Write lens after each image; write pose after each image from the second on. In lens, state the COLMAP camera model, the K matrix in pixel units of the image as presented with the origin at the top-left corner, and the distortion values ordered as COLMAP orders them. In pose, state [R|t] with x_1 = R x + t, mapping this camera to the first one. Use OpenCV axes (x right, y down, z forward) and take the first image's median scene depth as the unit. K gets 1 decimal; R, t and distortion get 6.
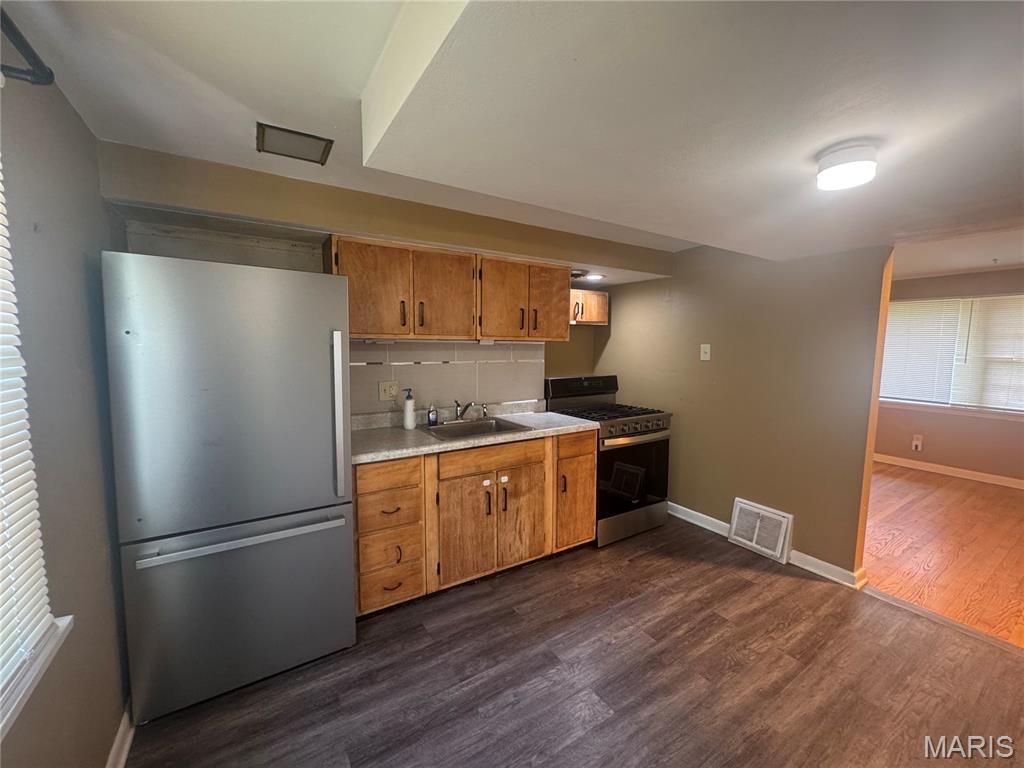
lens RADIAL K [[407.6, 0, 512.0], [0, 407.6, 384.0], [0, 0, 1]] dist [-0.009311, 0.000806]
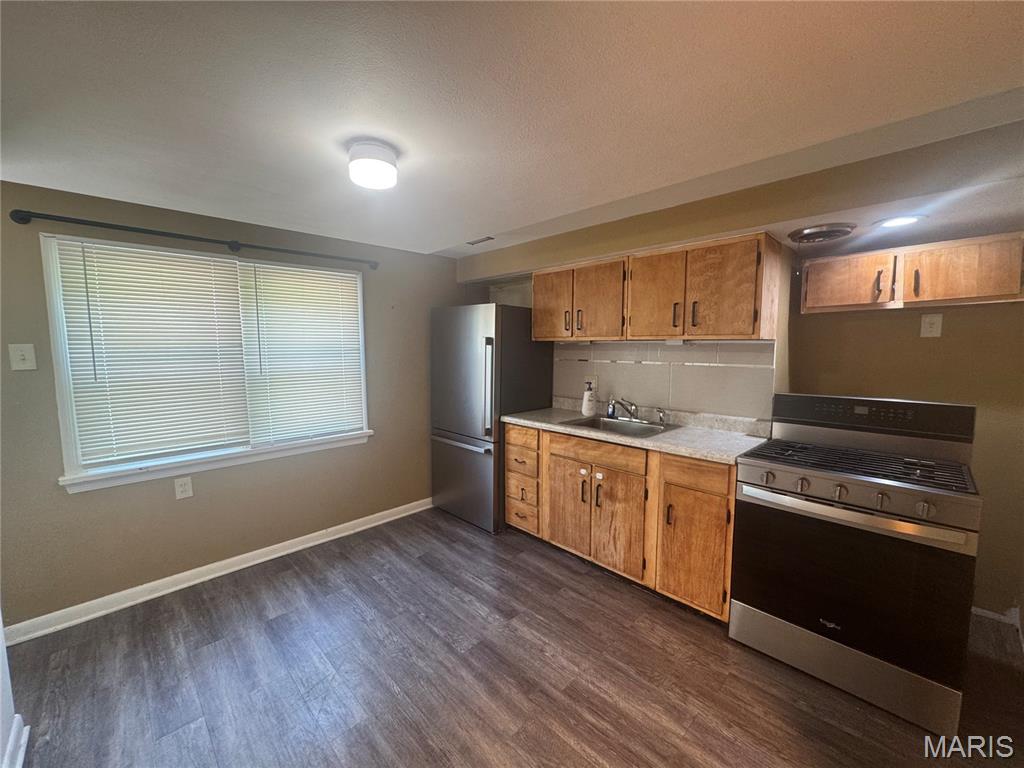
lens RADIAL K [[407.6, 0, 512.0], [0, 407.6, 384.0], [0, 0, 1]] dist [-0.009311, 0.000806]
pose [[0.214778, 0.085805, -0.972886, 0.906874], [-0.092460, 0.993446, 0.067207, -0.044445], [0.972276, 0.075519, 0.221304, 0.539351]]
